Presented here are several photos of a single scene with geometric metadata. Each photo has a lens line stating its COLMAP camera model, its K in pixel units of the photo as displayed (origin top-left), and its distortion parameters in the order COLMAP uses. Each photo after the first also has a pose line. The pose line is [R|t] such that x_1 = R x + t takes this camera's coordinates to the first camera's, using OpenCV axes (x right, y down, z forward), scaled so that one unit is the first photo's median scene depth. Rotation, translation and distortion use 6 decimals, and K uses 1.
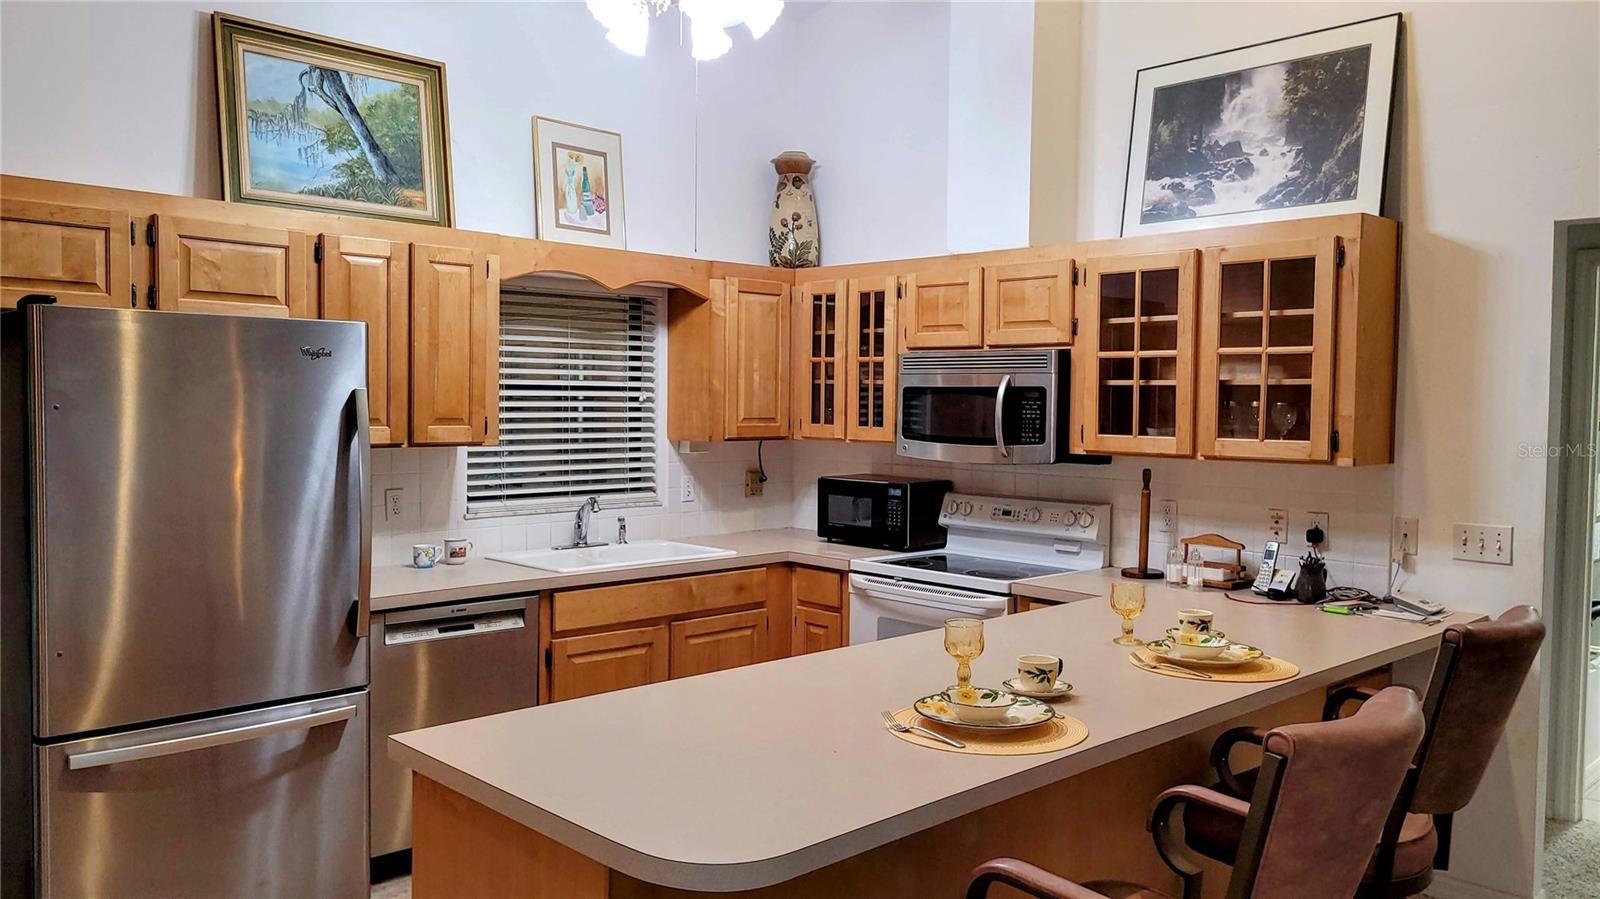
lens RADIAL K [[1204.0, 0, 792.9], [0, 1204.0, 452.7], [0, 0, 1]] dist [0.064234, -0.048163]
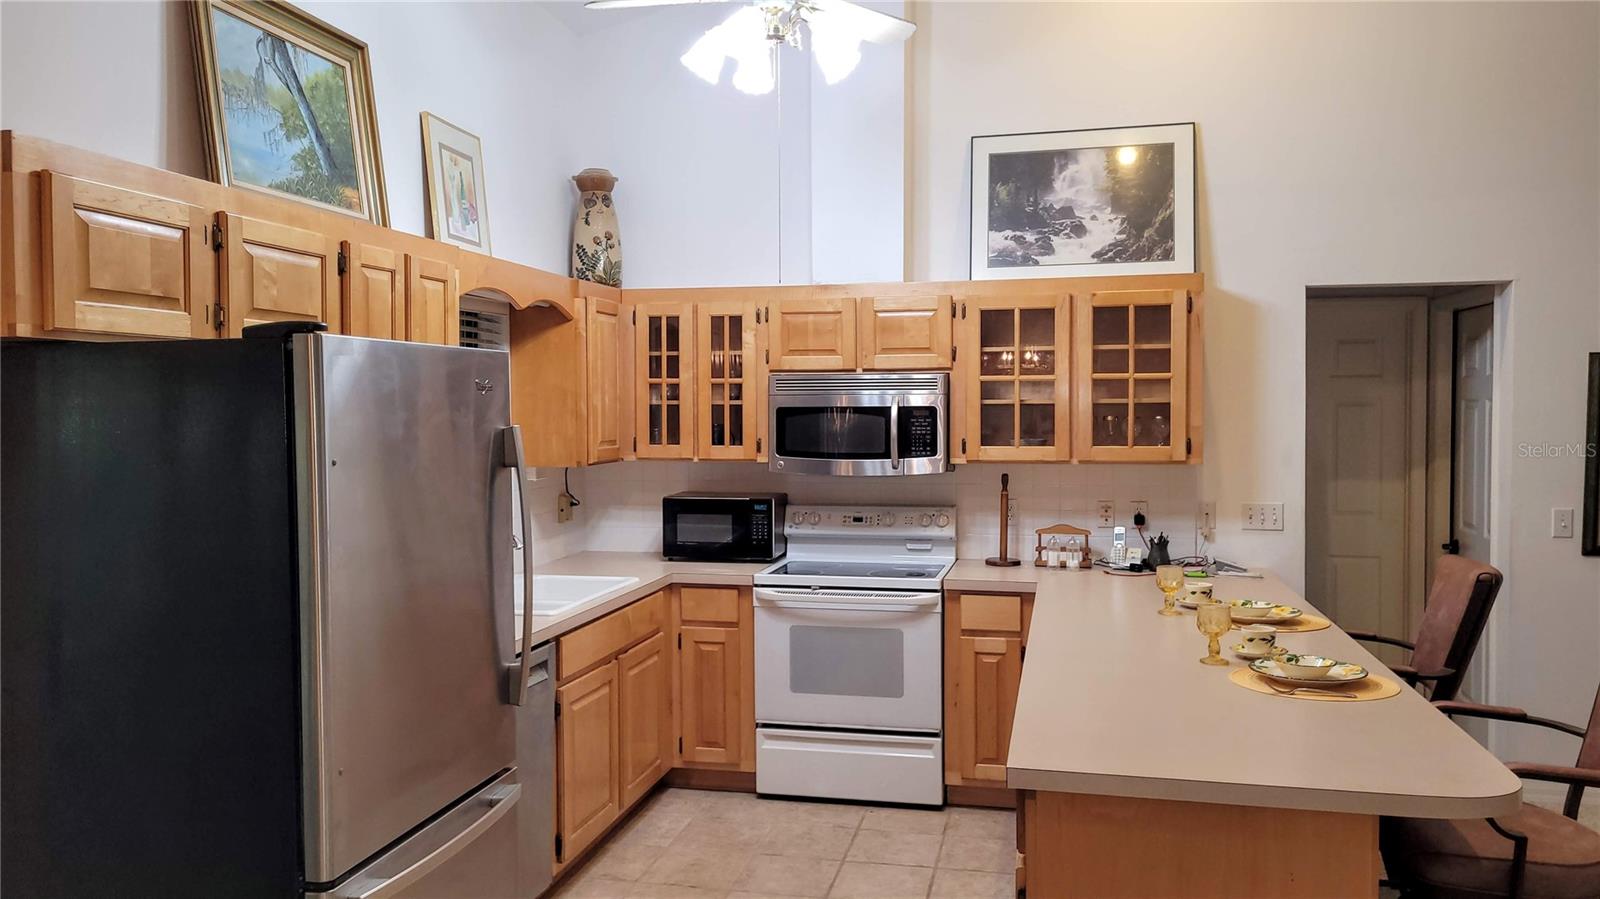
lens RADIAL K [[1204.0, 0, 790.3], [0, 1204.0, 445.5], [0, 0, 1]] dist [0.064234, -0.048163]
pose [[0.838604, -0.035562, 0.543579, -0.545375], [0.040446, 0.999177, 0.002970, -0.027154], [-0.543238, 0.019495, 0.839353, 0.122484]]
